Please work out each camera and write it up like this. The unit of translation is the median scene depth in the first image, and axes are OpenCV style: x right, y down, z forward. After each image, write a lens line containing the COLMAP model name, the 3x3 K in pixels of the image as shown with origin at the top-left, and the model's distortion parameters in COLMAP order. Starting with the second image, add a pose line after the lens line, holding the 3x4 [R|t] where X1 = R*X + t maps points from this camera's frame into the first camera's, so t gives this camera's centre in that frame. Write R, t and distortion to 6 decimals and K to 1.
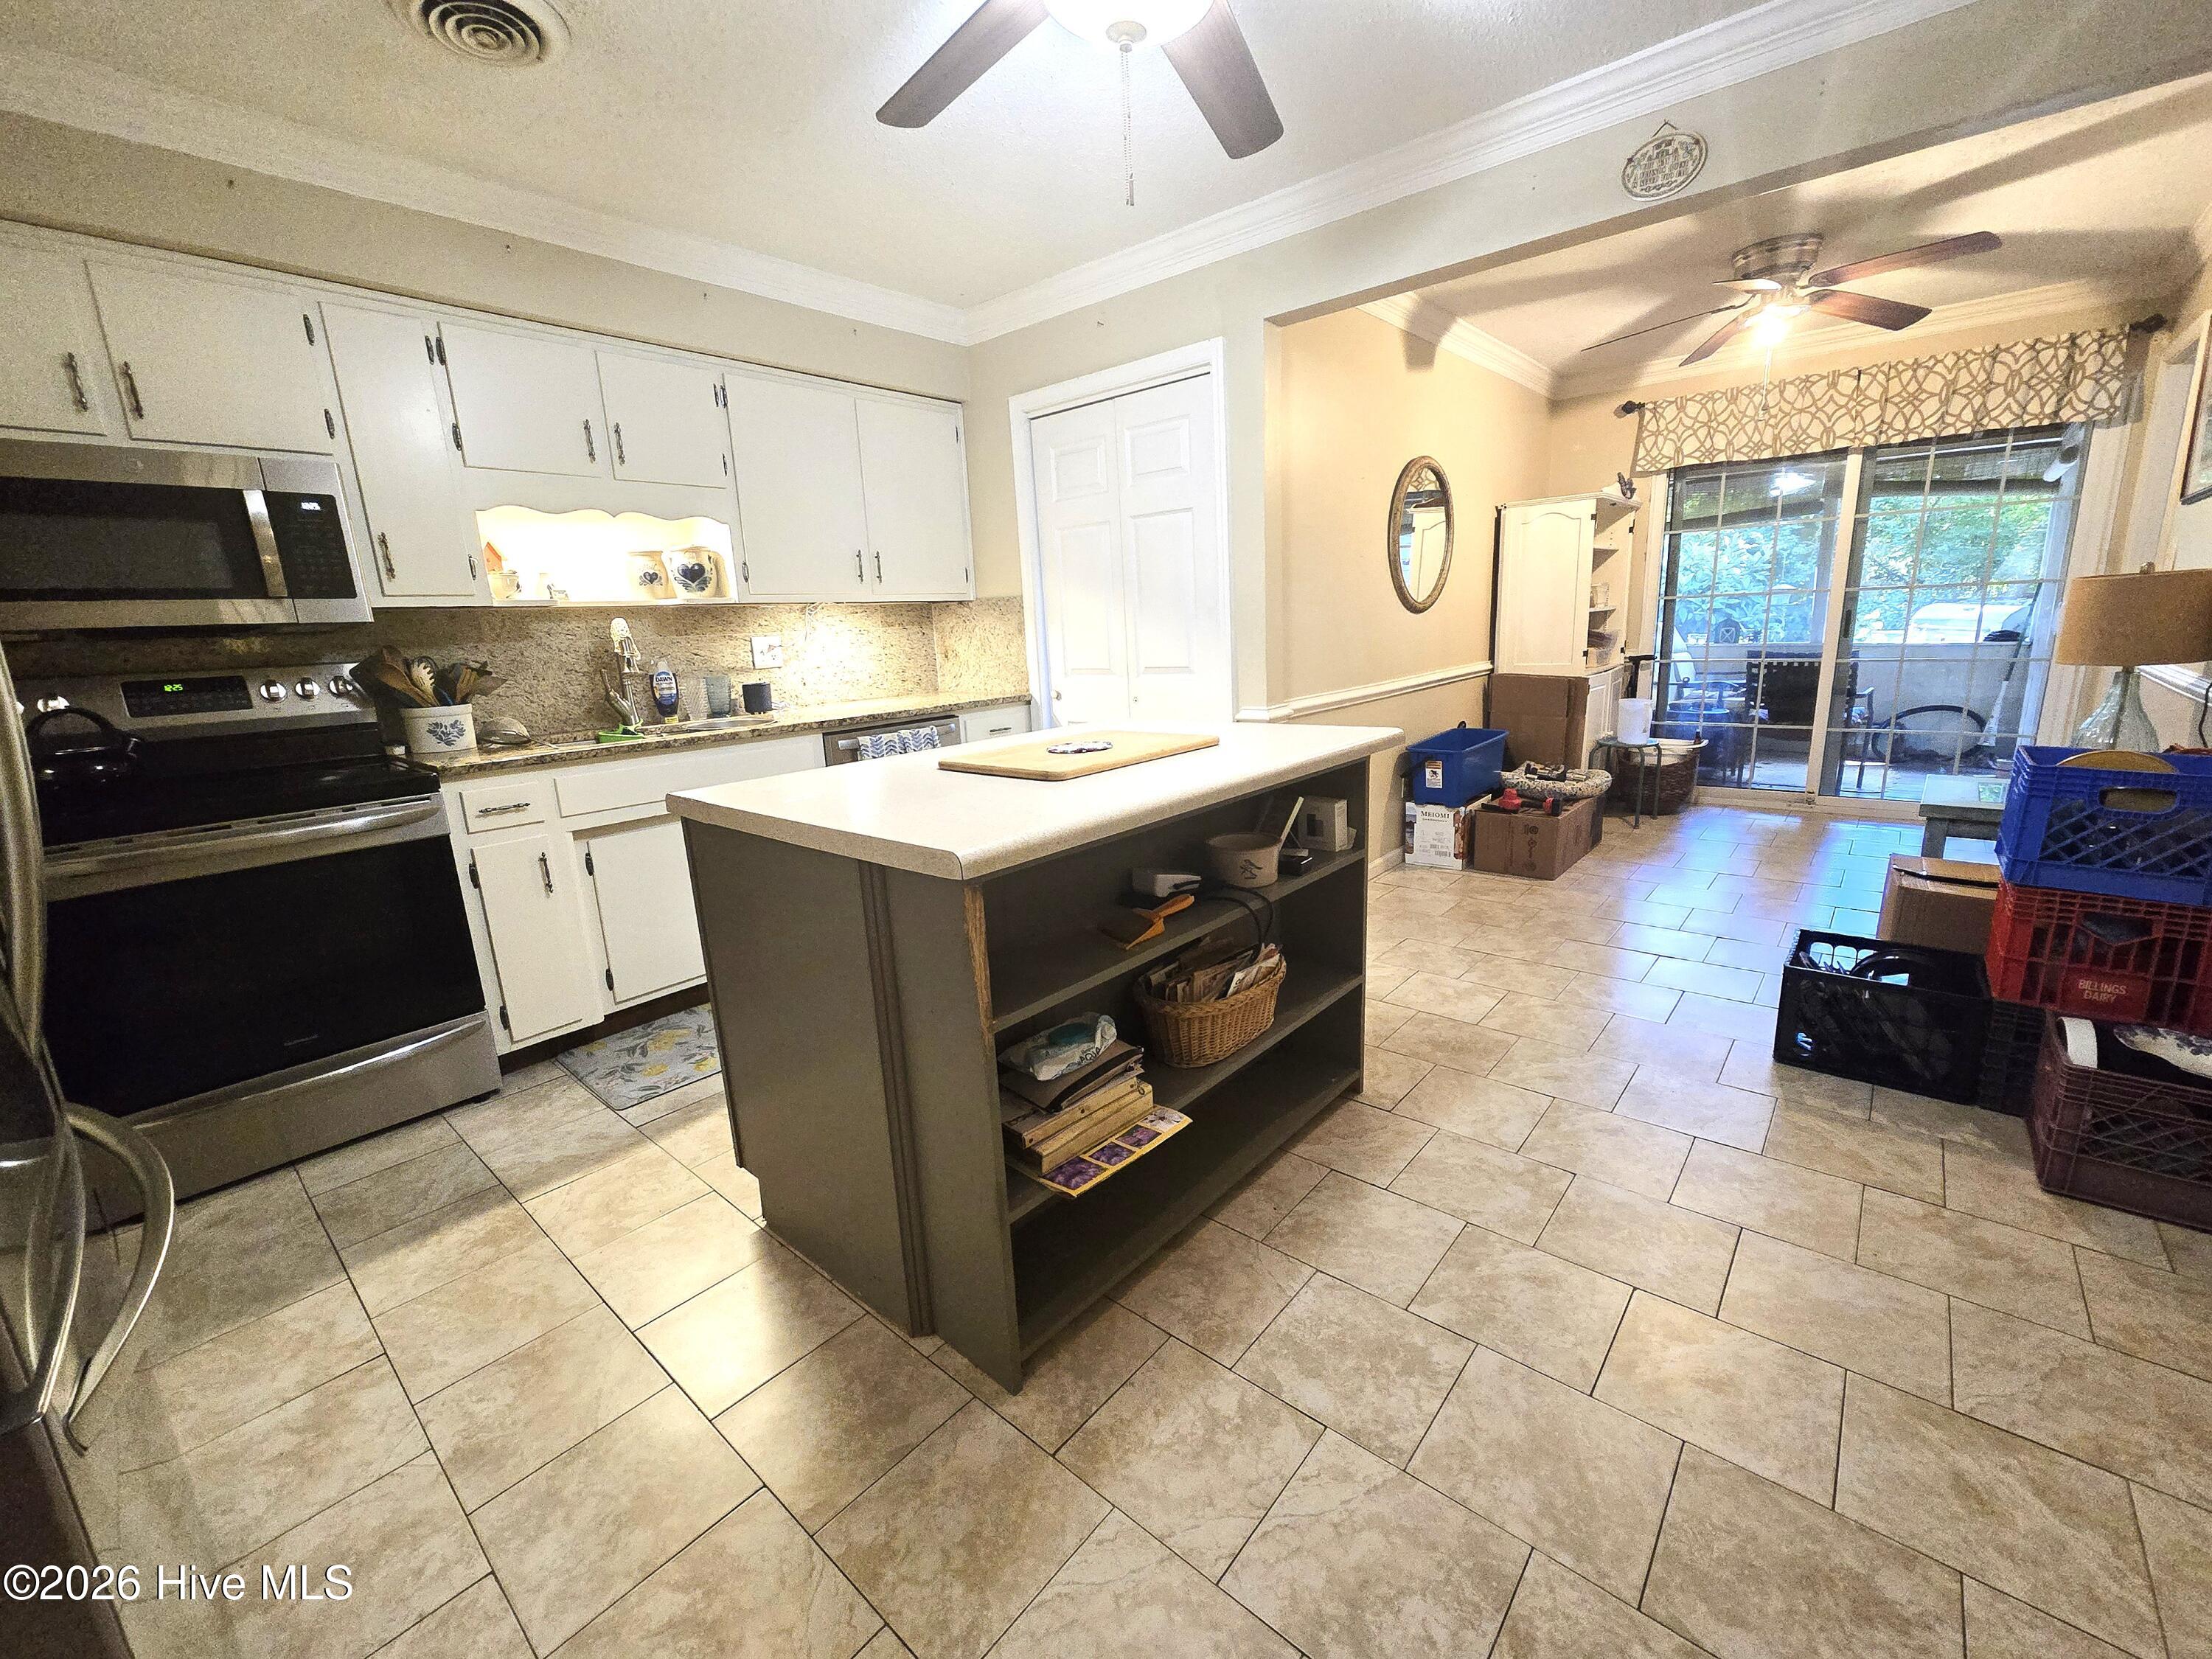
lens RADIAL K [[905.0, 0, 1117.1], [0, 905.0, 830.9], [0, 0, 1]] dist [-0.005621, 0.000418]
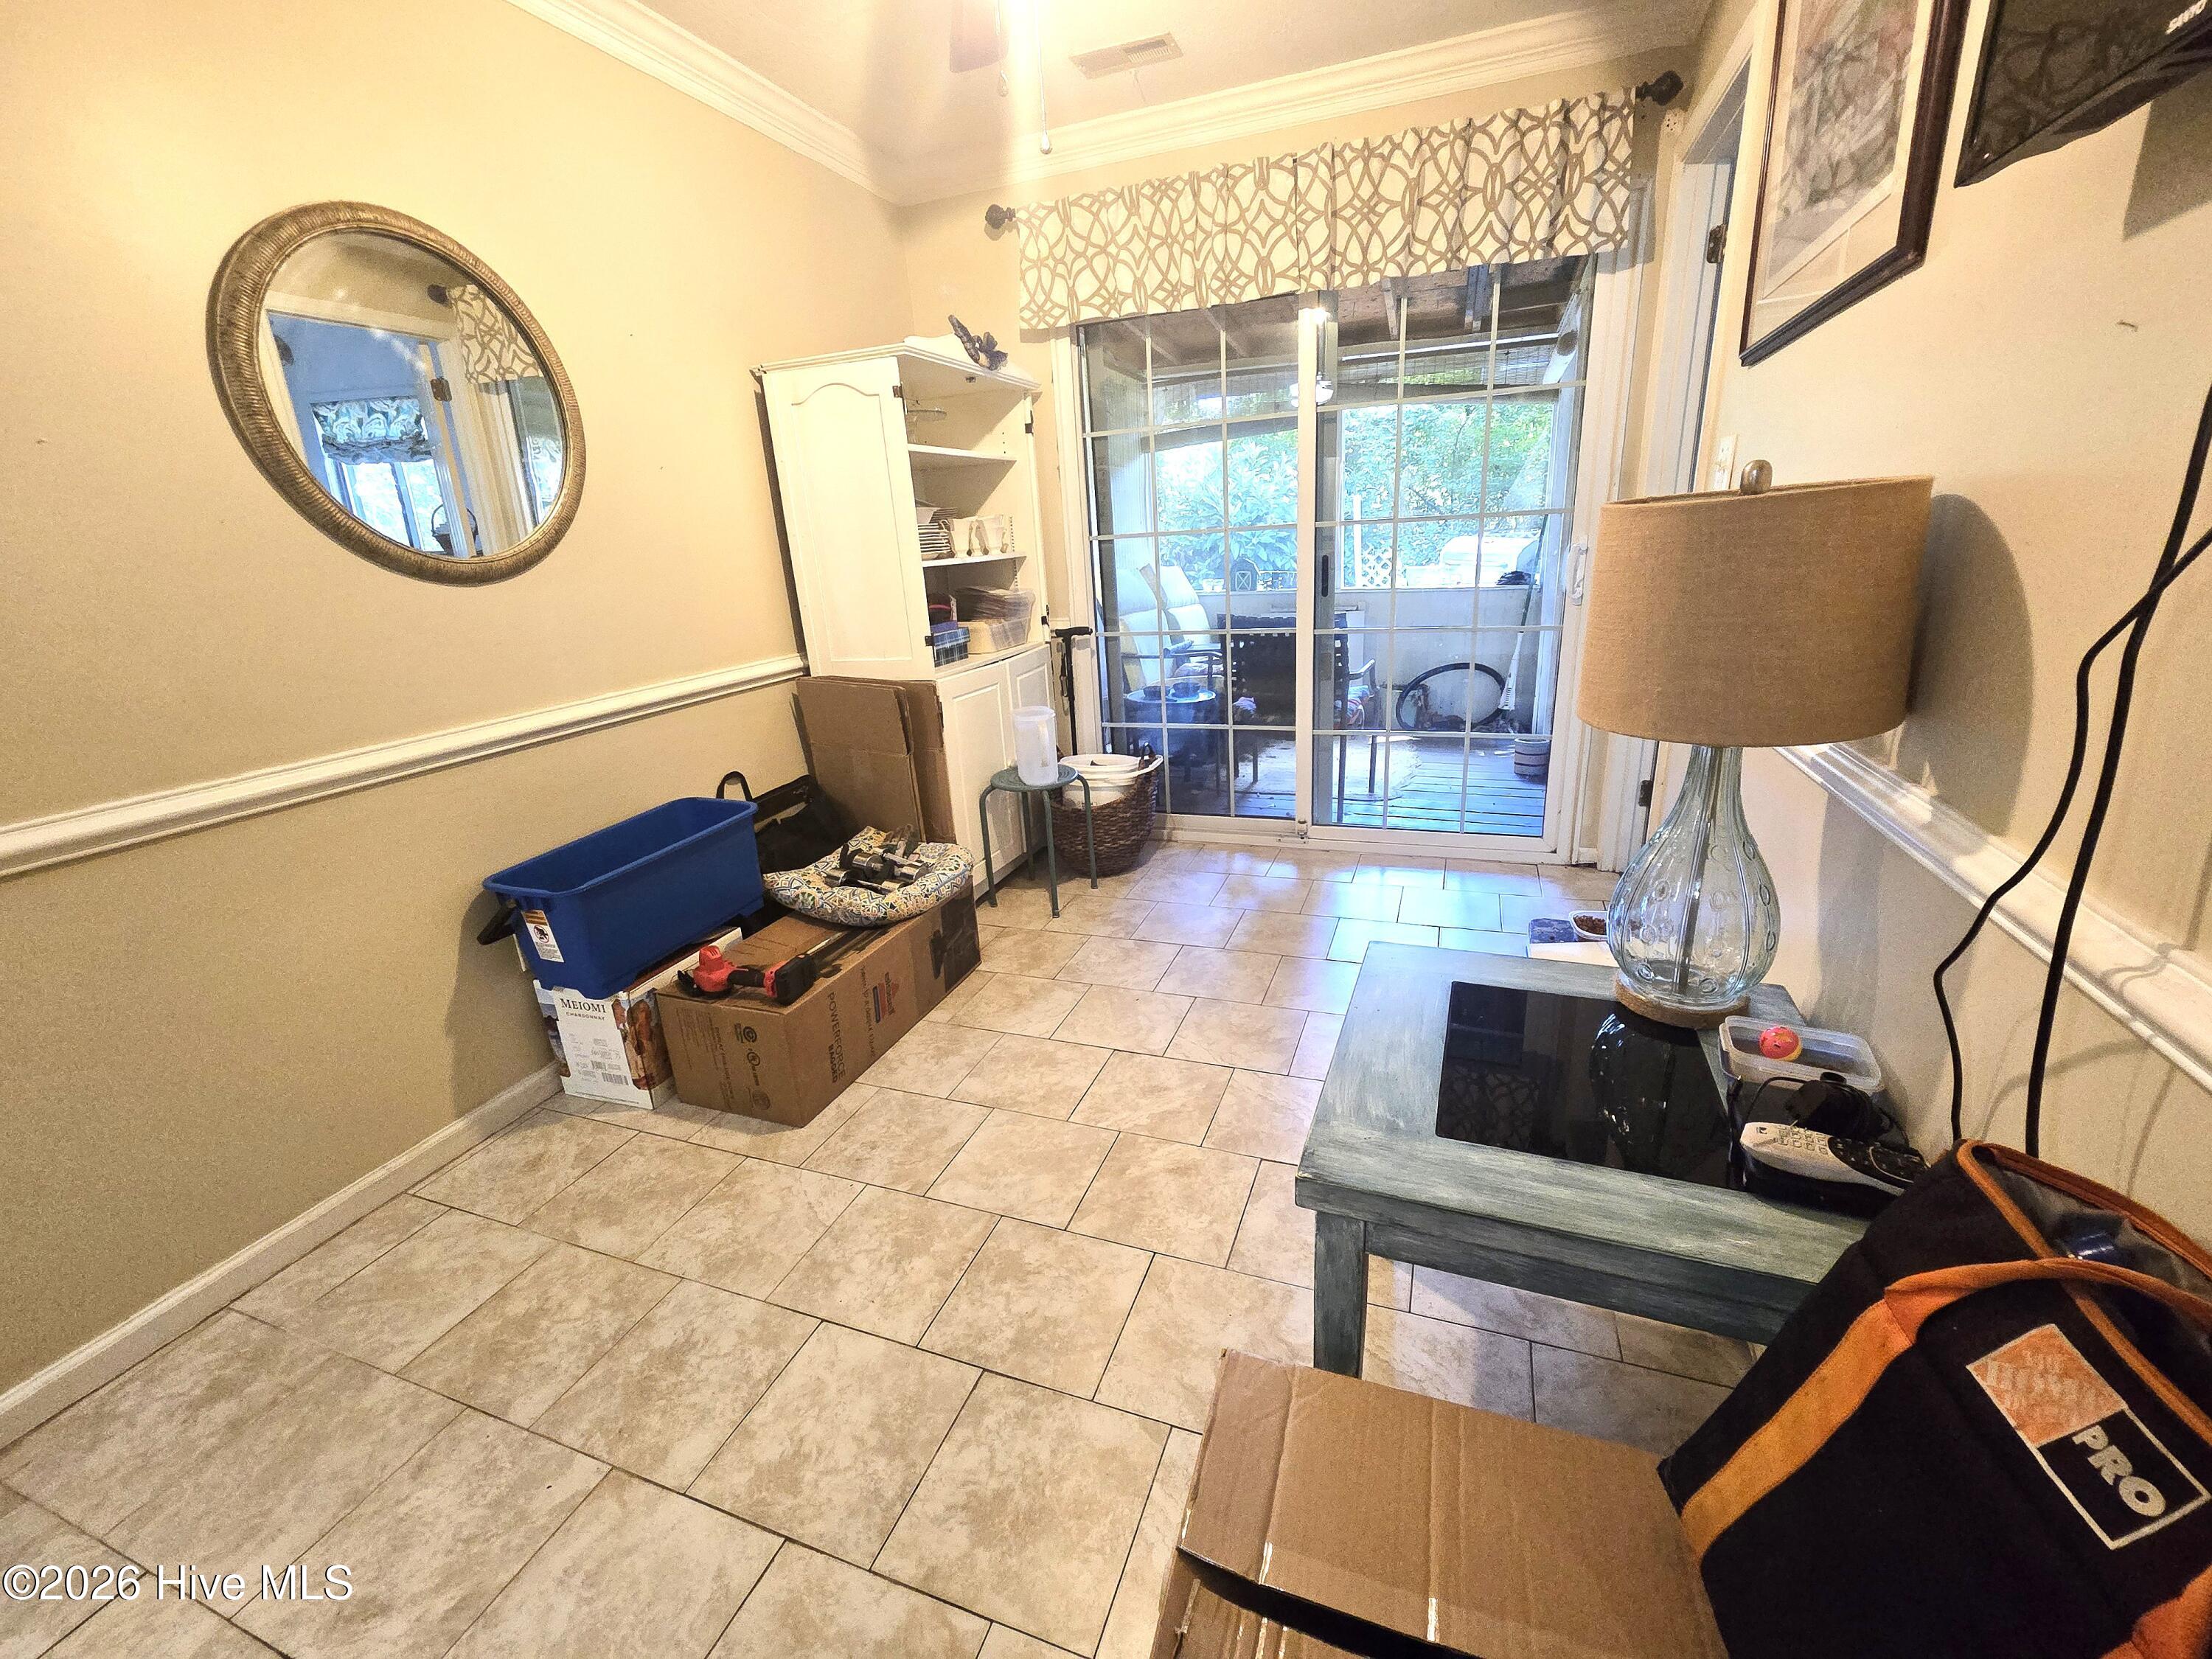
lens RADIAL K [[905.0, 0, 1118.6], [0, 905.0, 829.8], [0, 0, 1]] dist [-0.005621, 0.000418]
pose [[0.936744, -0.114320, 0.330819, 0.471329], [0.091039, 0.992206, 0.085088, -0.126252], [-0.337968, -0.049588, 0.939850, 0.455511]]
